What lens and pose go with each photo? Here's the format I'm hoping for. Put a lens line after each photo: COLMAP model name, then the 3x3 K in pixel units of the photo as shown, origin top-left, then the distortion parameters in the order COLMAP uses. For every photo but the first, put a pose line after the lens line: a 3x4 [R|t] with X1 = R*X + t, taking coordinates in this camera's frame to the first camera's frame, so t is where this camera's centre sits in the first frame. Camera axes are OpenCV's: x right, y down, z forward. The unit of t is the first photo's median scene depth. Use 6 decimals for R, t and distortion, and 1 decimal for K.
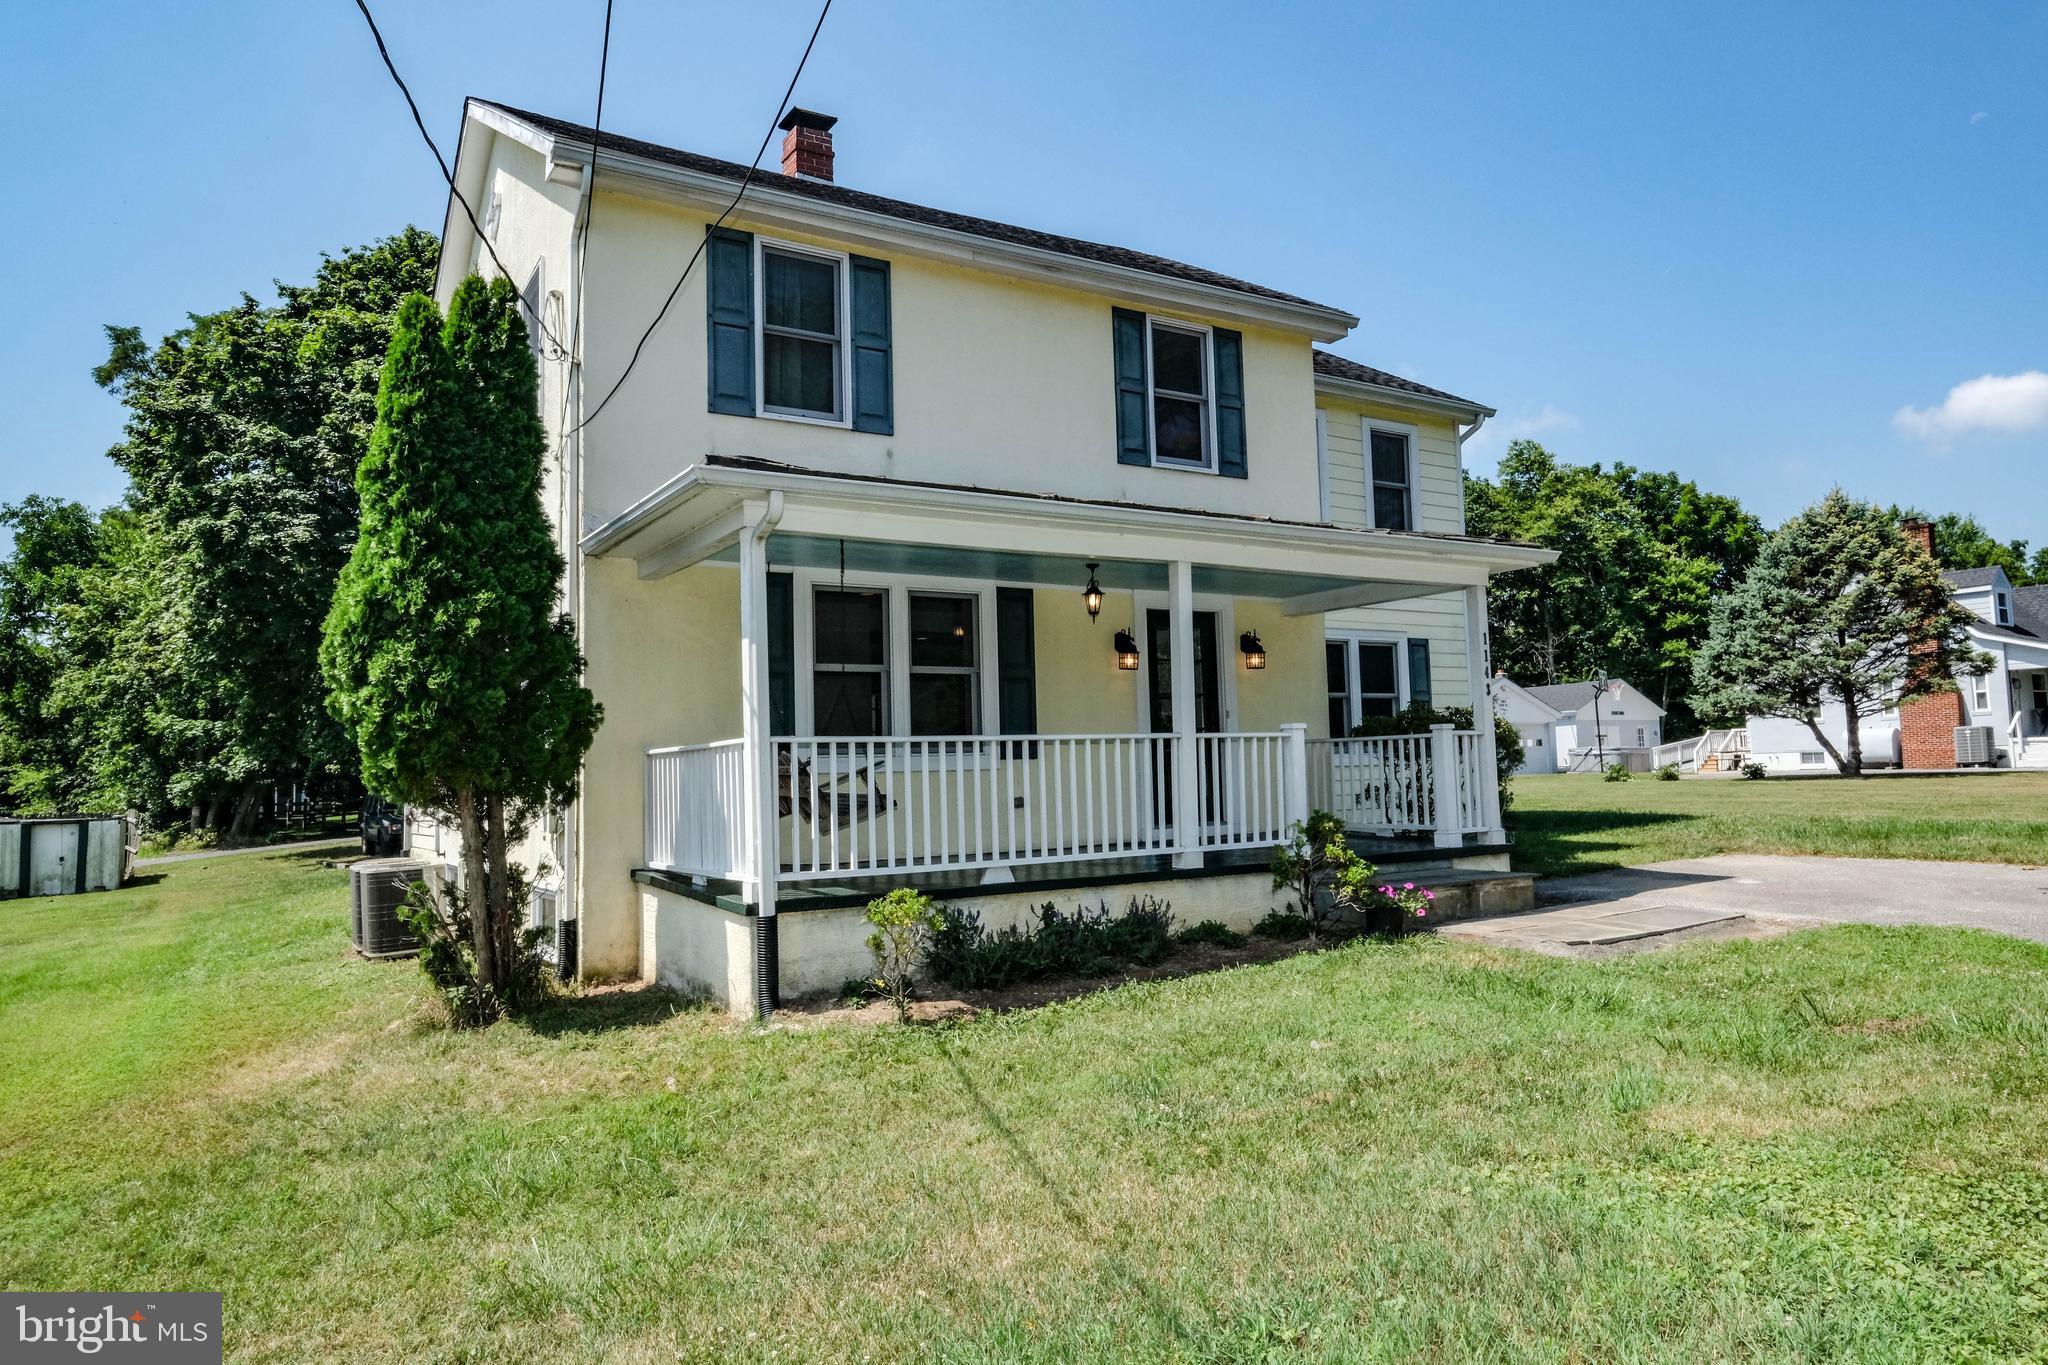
lens RADIAL K [[1311.1, 0, 1044.5], [0, 1311.1, 669.5], [0, 0, 1]] dist [-0.027857, 0.000560]
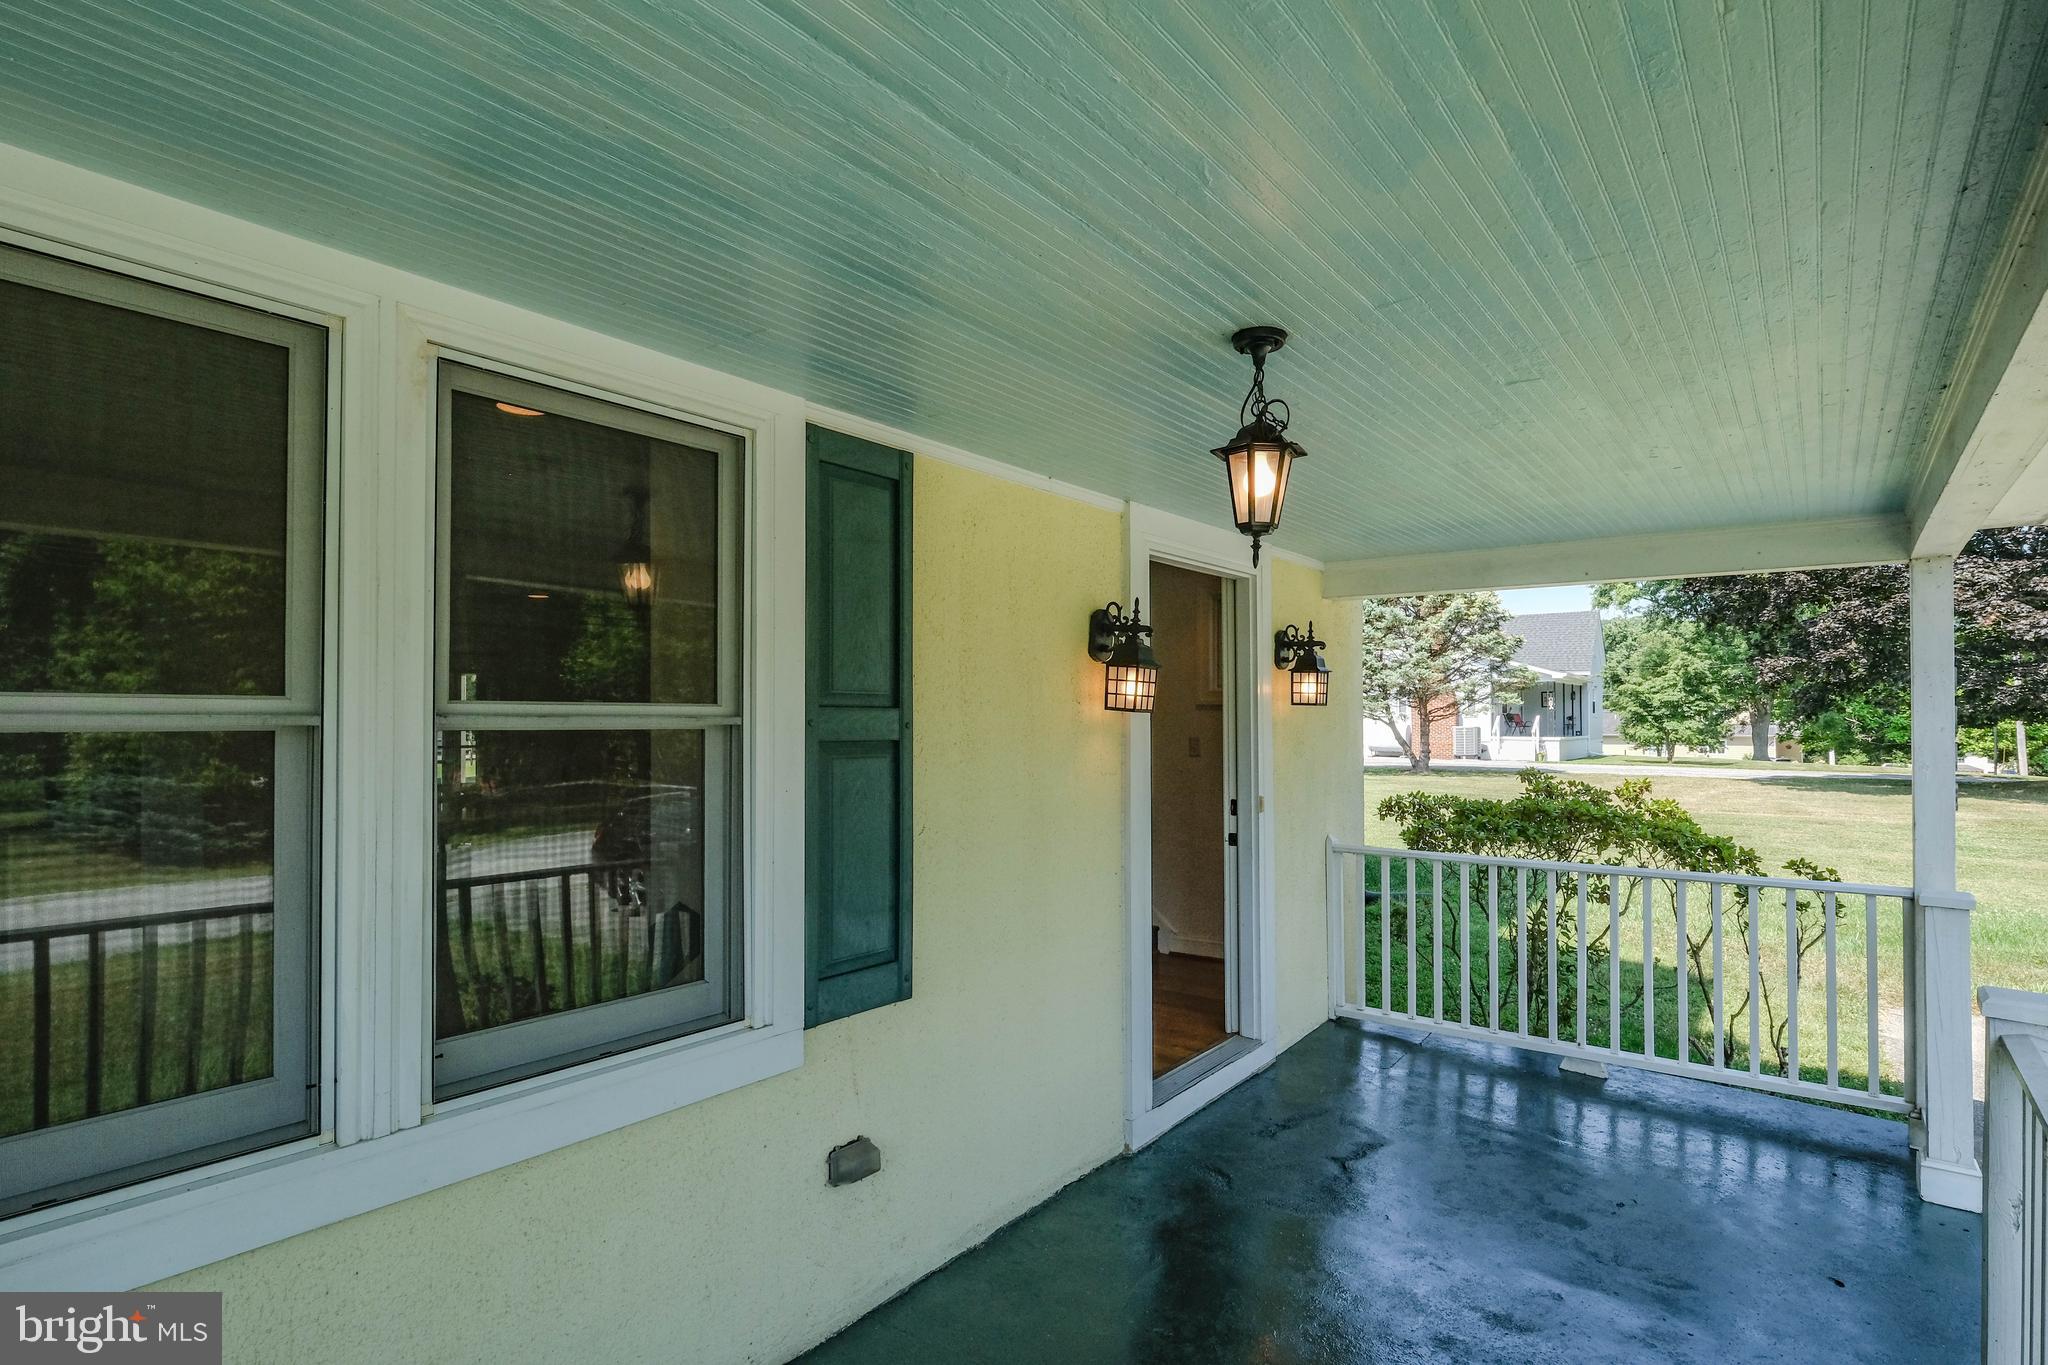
lens RADIAL K [[1020.9, 0, 1021.9], [0, 1020.9, 694.0], [0, 0, 1]] dist [0.000823, 0.000030]
pose [[0.942614, 0.033323, 0.332217, -0.065497], [-0.048888, 0.998058, 0.038600, -0.015903], [-0.330286, -0.052626, 0.942413, 0.792770]]
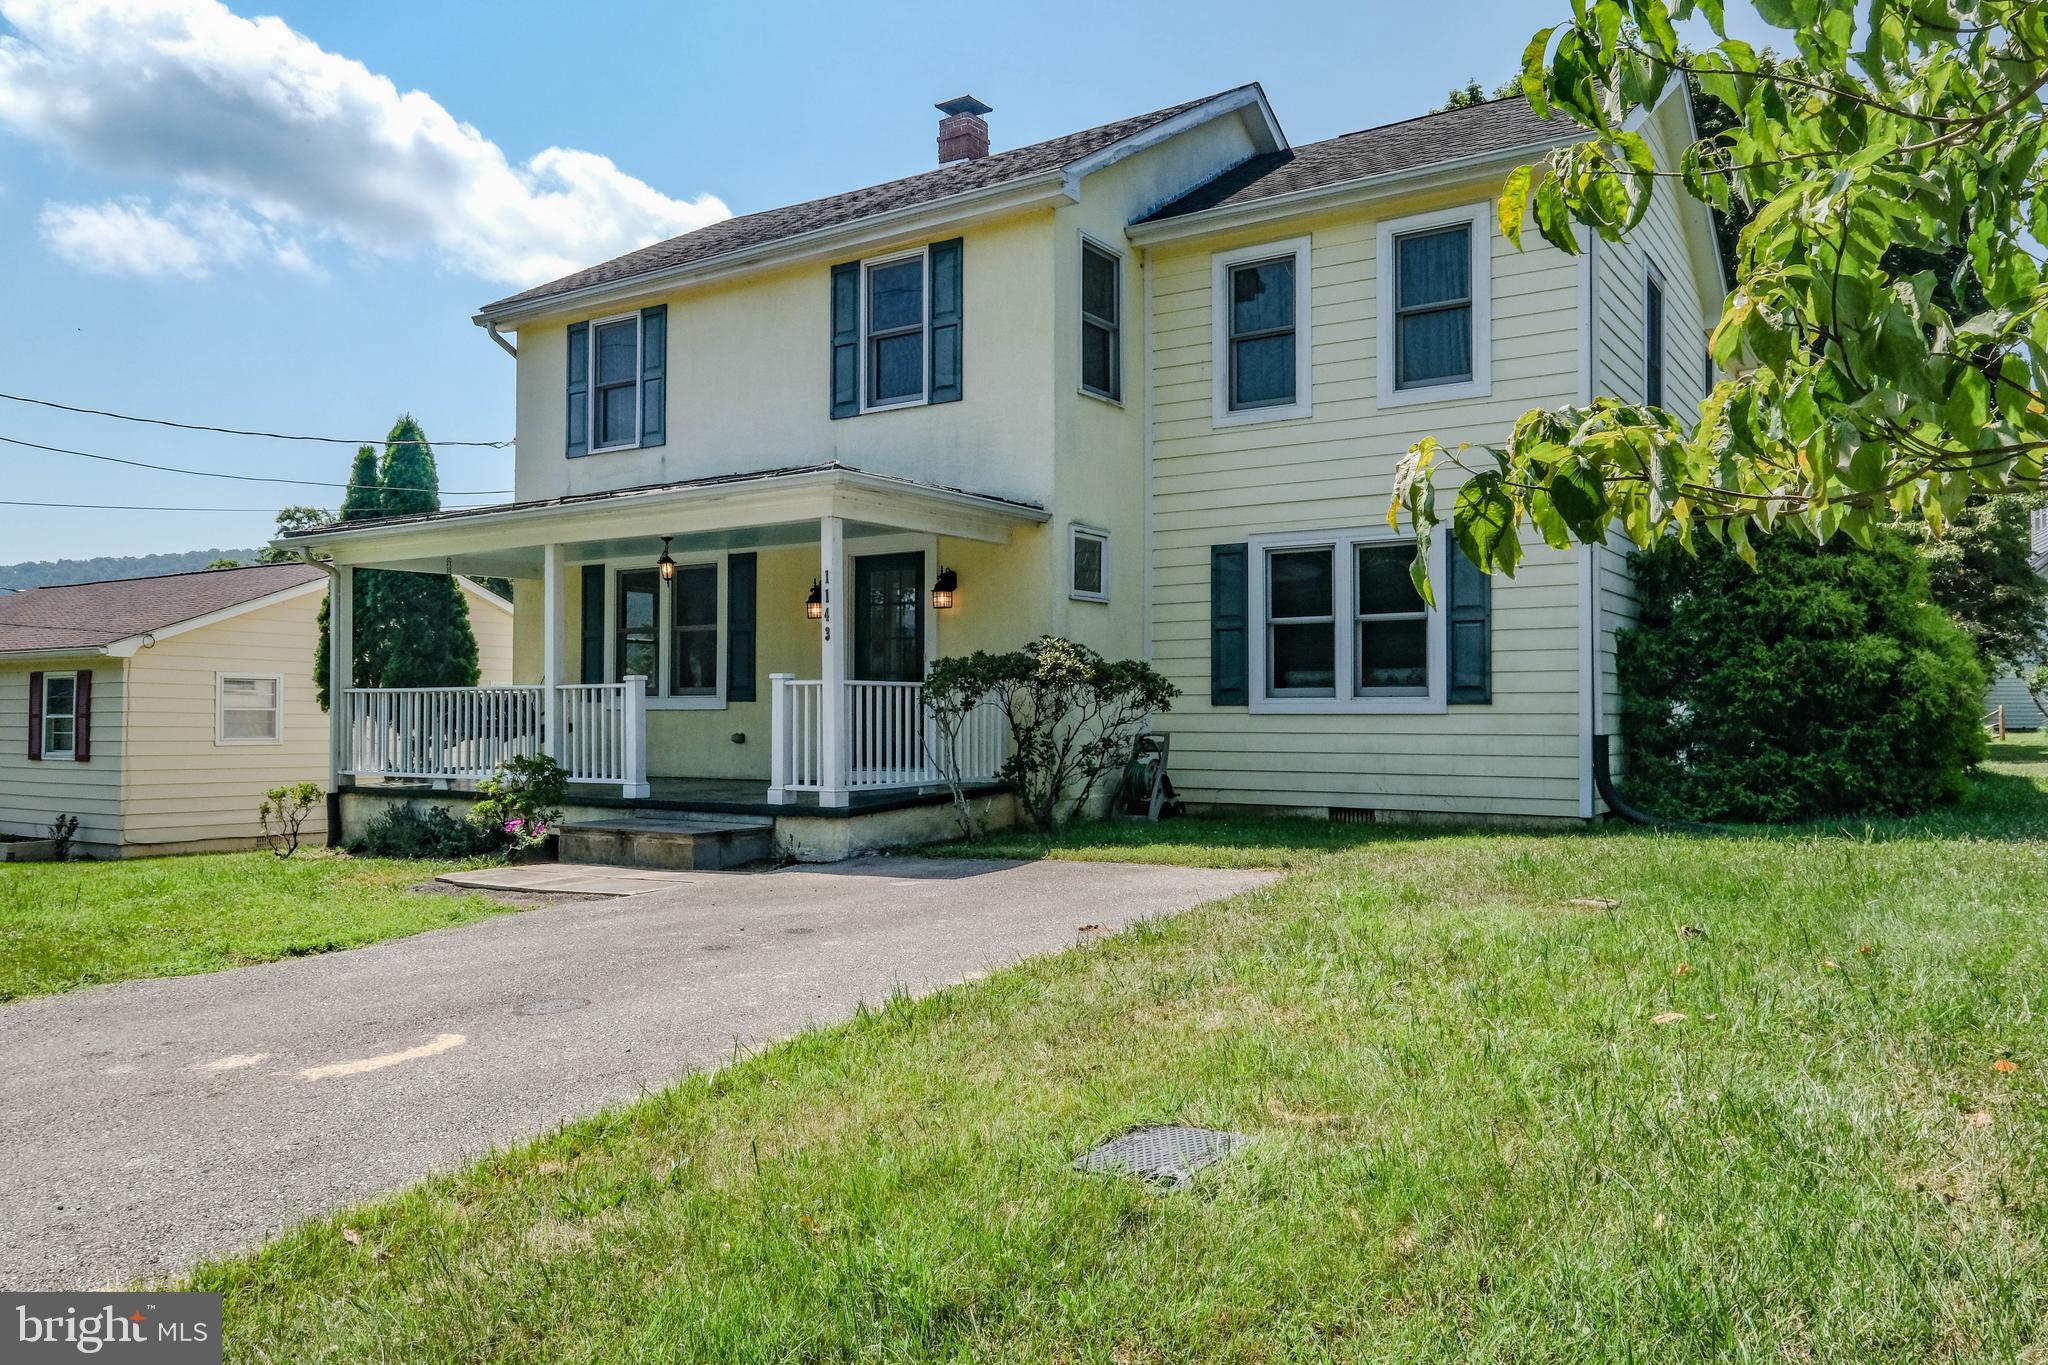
lens RADIAL K [[1501.0, 0, 1022.4], [0, 1501.0, 665.1], [0, 0, 1]] dist [-0.016242, -0.000879]
pose [[0.407424, -0.006749, -0.913214, 1.328339], [0.062921, 0.997804, 0.020698, 0.024411], [0.911069, -0.065893, 0.406954, 0.706842]]
